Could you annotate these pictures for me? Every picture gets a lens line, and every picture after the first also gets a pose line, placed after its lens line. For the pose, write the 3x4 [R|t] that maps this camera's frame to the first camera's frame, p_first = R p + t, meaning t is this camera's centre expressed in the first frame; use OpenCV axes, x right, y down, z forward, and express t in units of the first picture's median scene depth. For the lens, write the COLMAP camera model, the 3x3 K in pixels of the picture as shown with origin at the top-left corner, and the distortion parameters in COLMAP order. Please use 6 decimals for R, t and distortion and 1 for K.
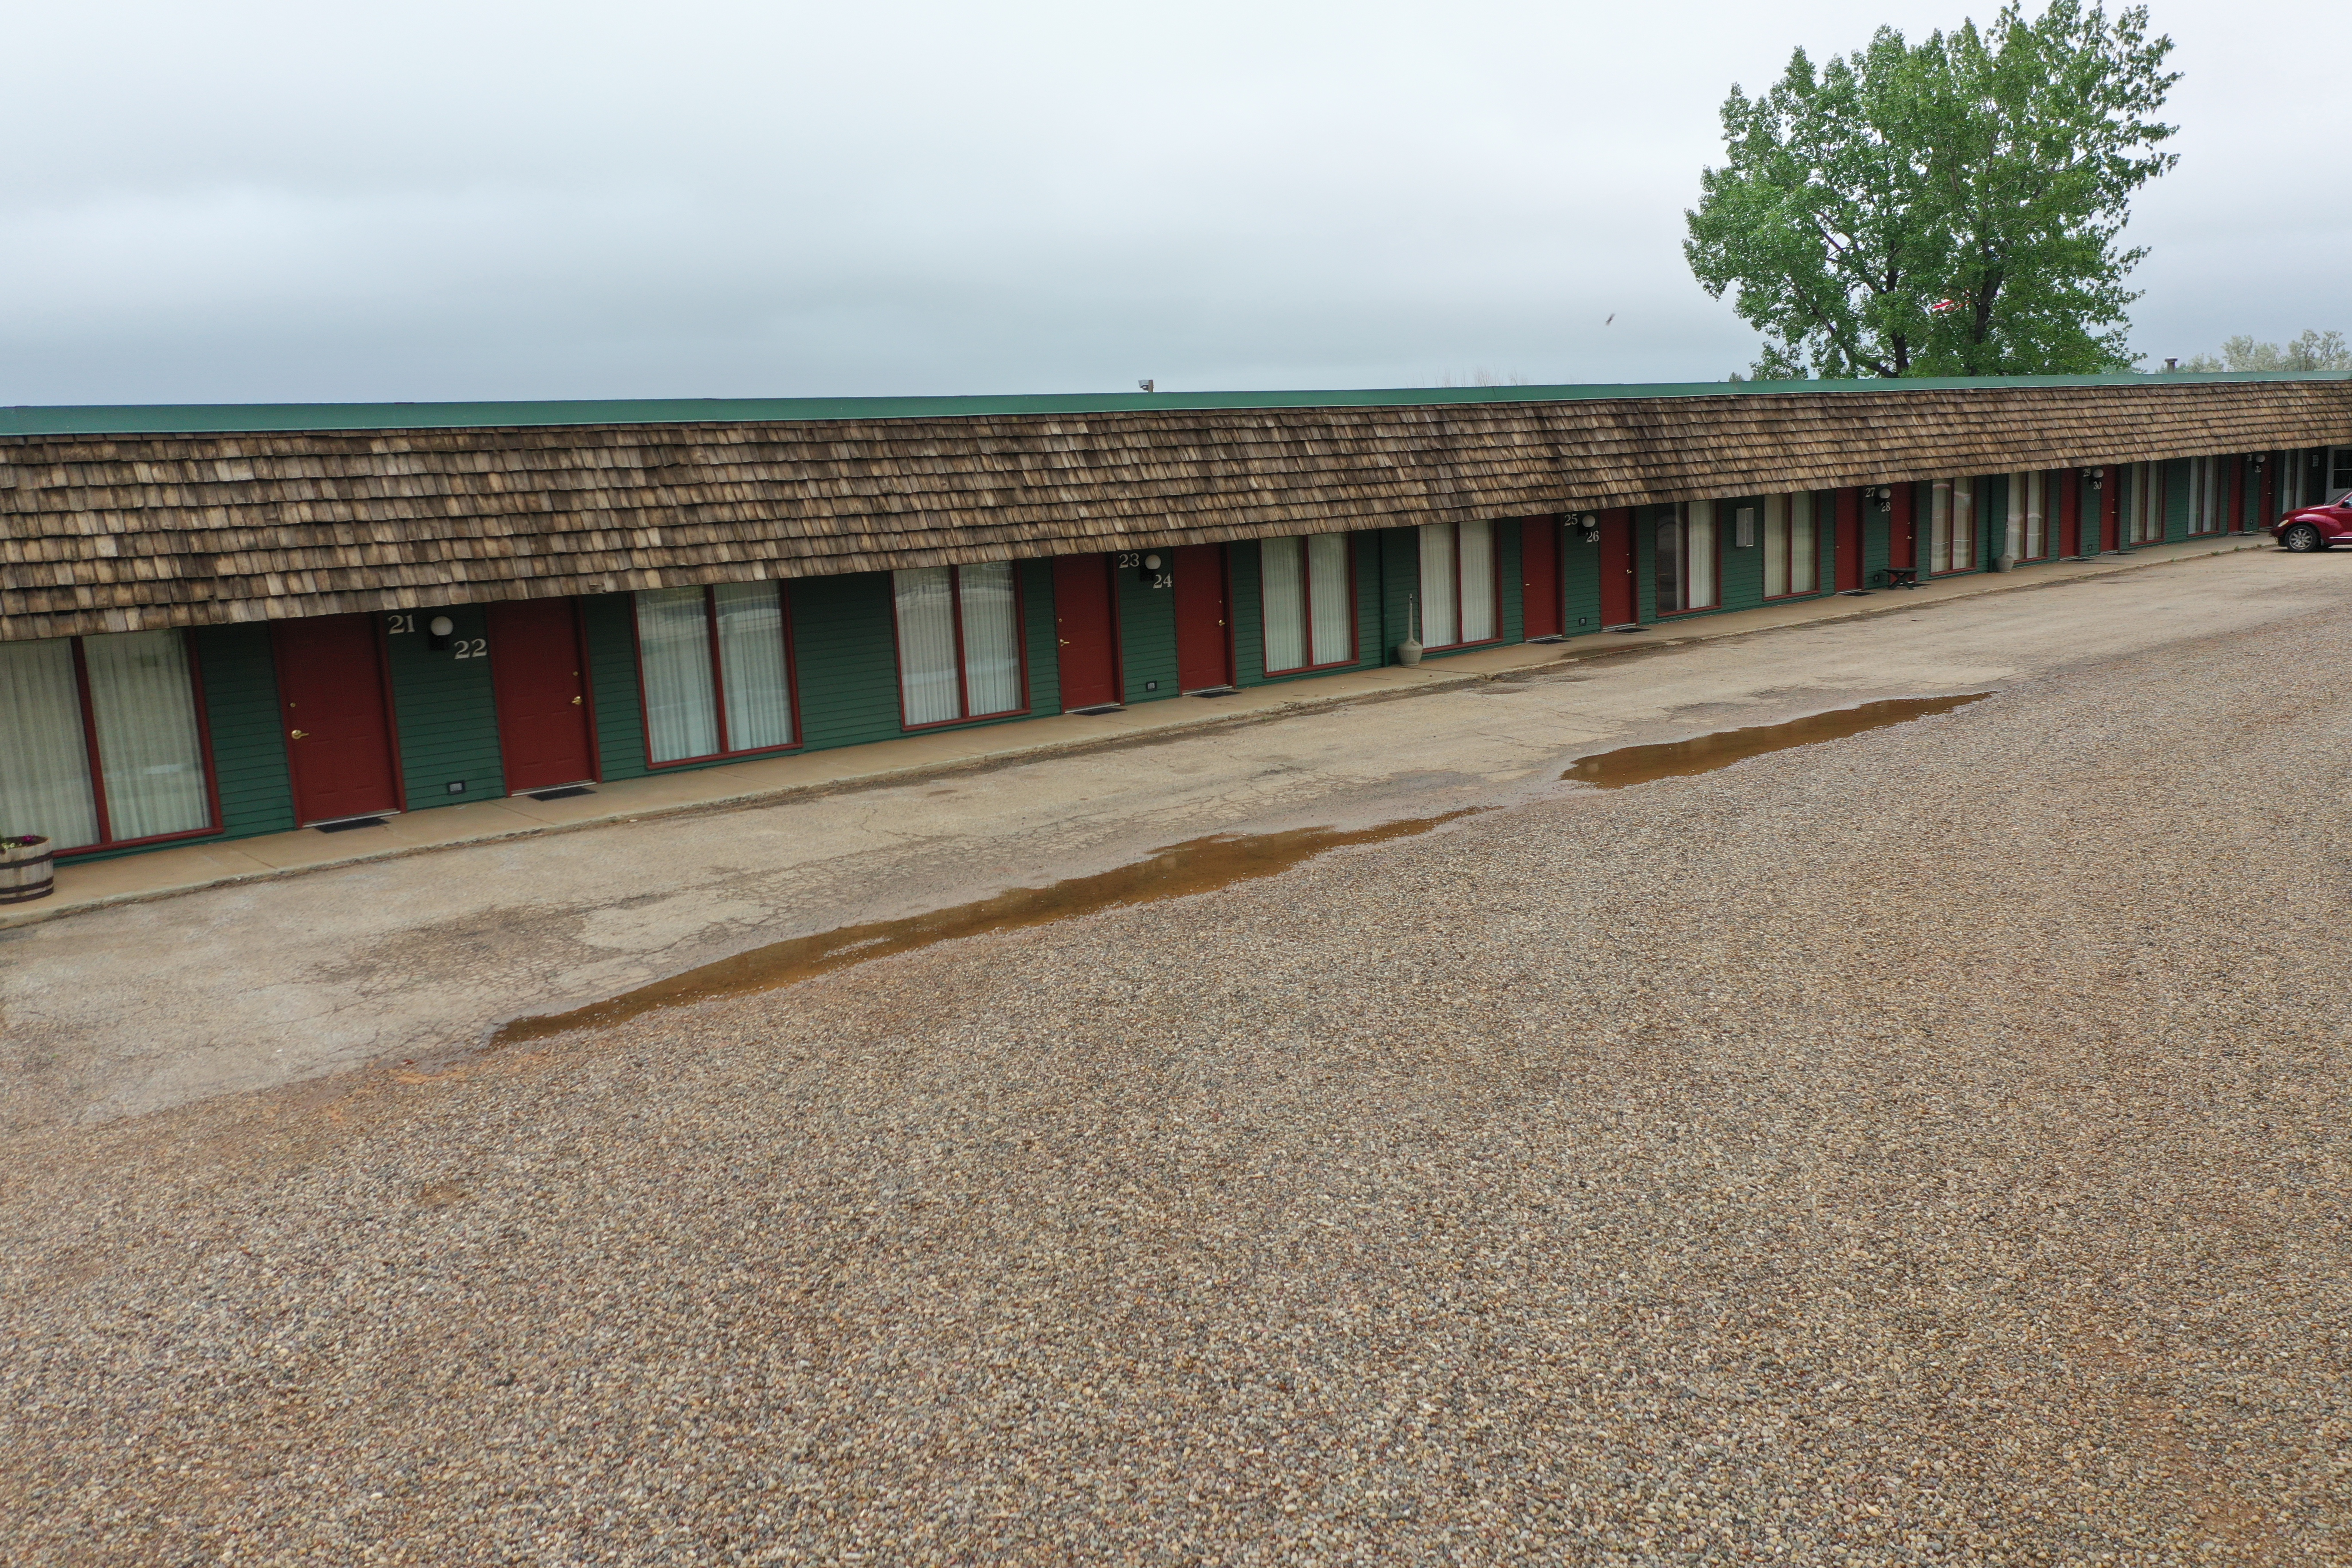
lens RADIAL K [[1848.4, 0, 1171.3], [0, 1848.4, 778.4], [0, 0, 1]] dist [0.007763, 0.008080]
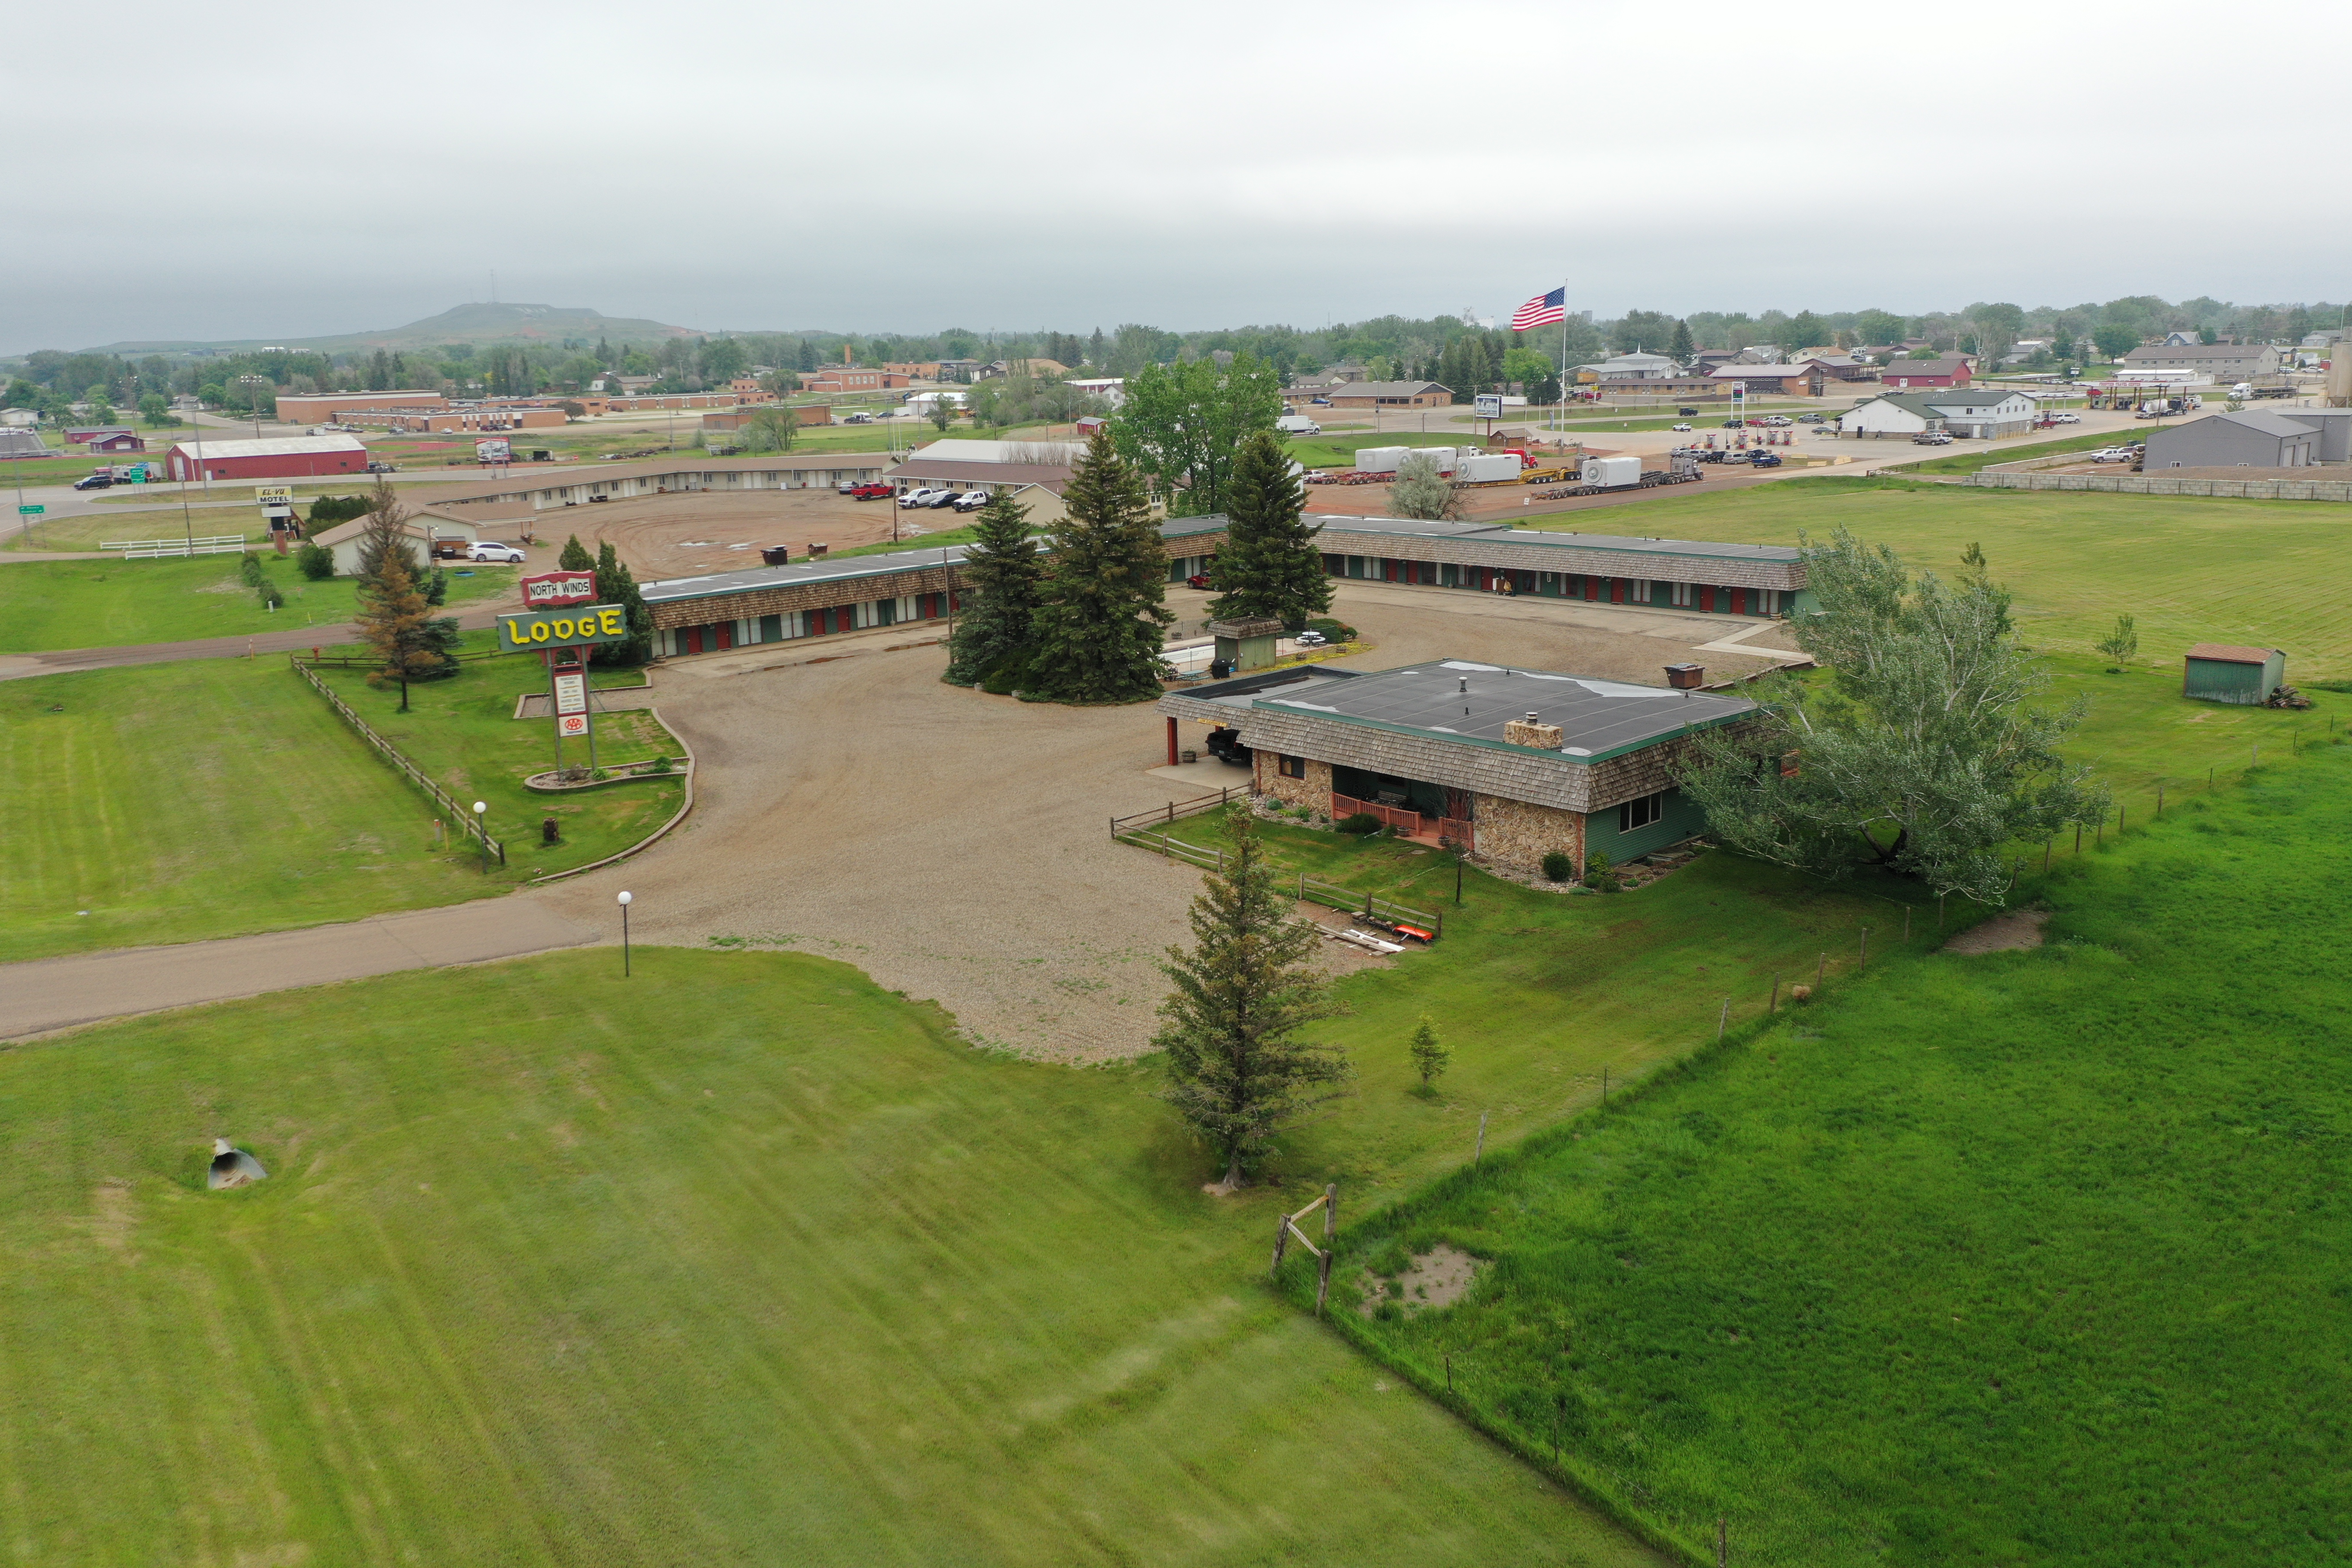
lens RADIAL K [[1848.4, 0, 1171.3], [0, 1848.4, 778.4], [0, 0, 1]] dist [0.007763, 0.008080]
pose [[0.998468, 0.010816, 0.054259, 0.631671], [-0.014515, 0.997564, 0.068237, -0.005864], [-0.053389, -0.068920, 0.996193, -4.021340]]
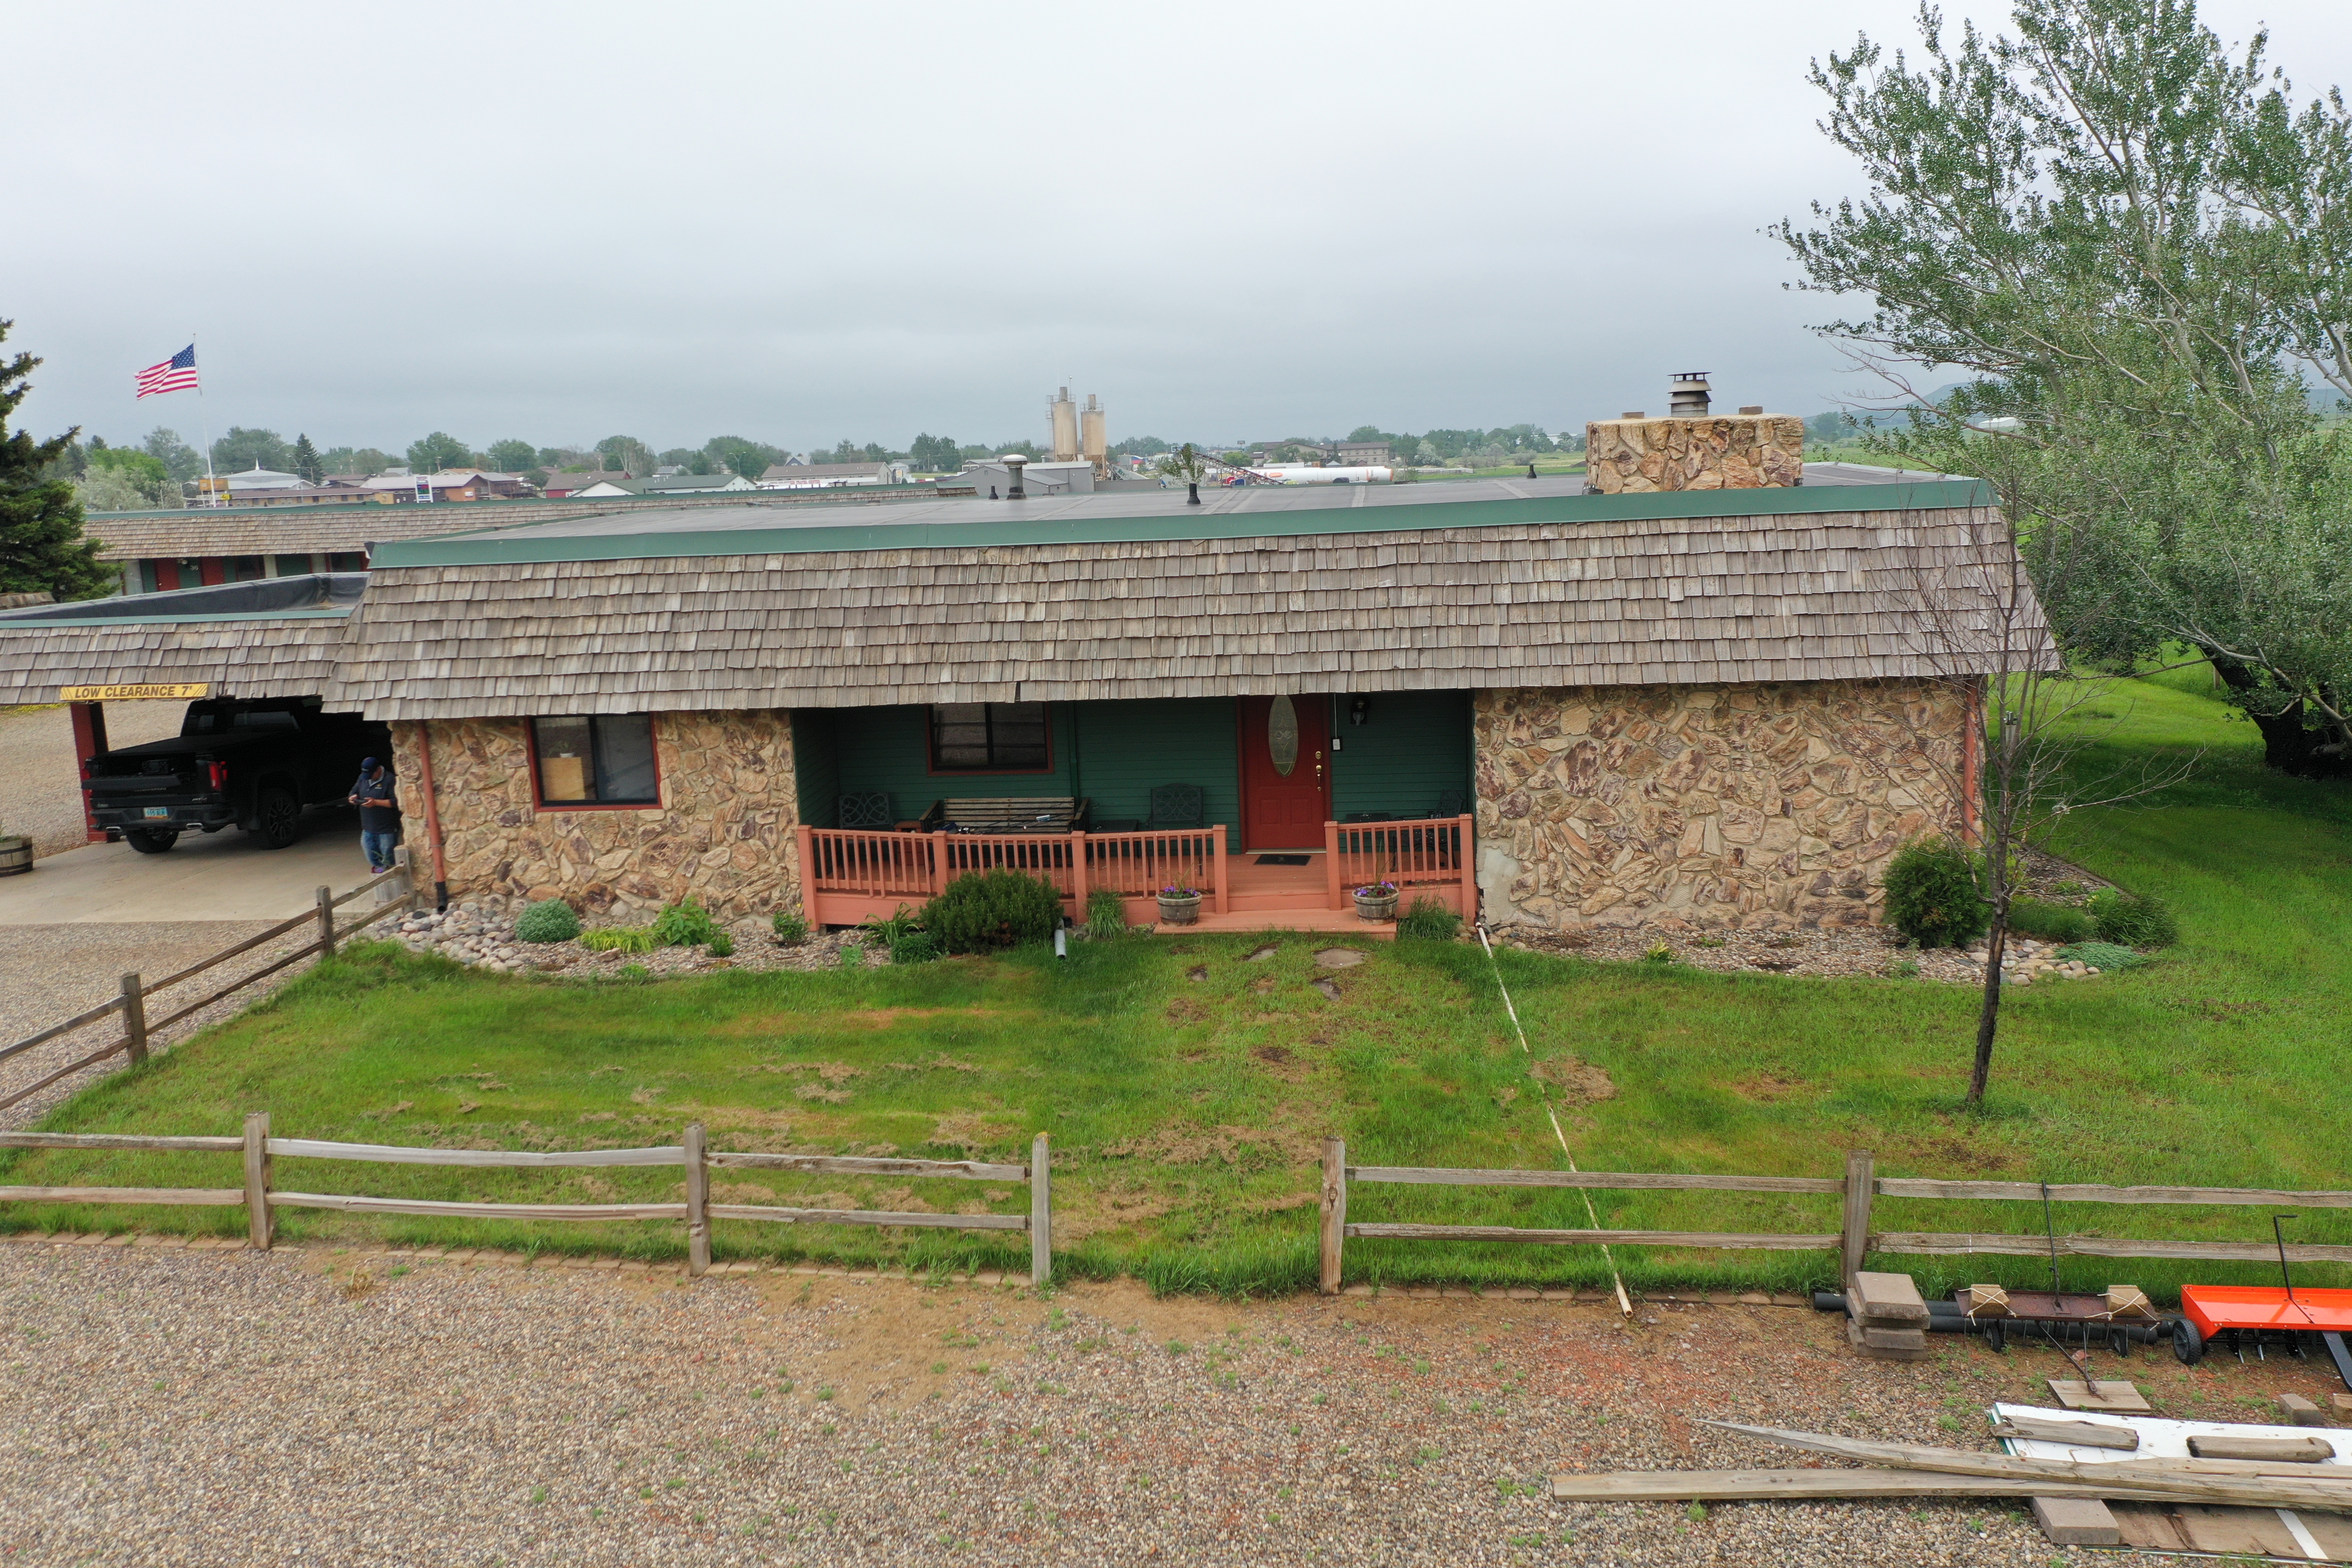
lens RADIAL K [[1848.4, 0, 1171.3], [0, 1848.4, 778.4], [0, 0, 1]] dist [0.007763, 0.008080]
pose [[0.713811, -0.095913, 0.693740, 0.615119], [0.115930, 0.993094, 0.018017, 0.196237], [-0.690677, 0.067565, 0.720000, -1.785267]]
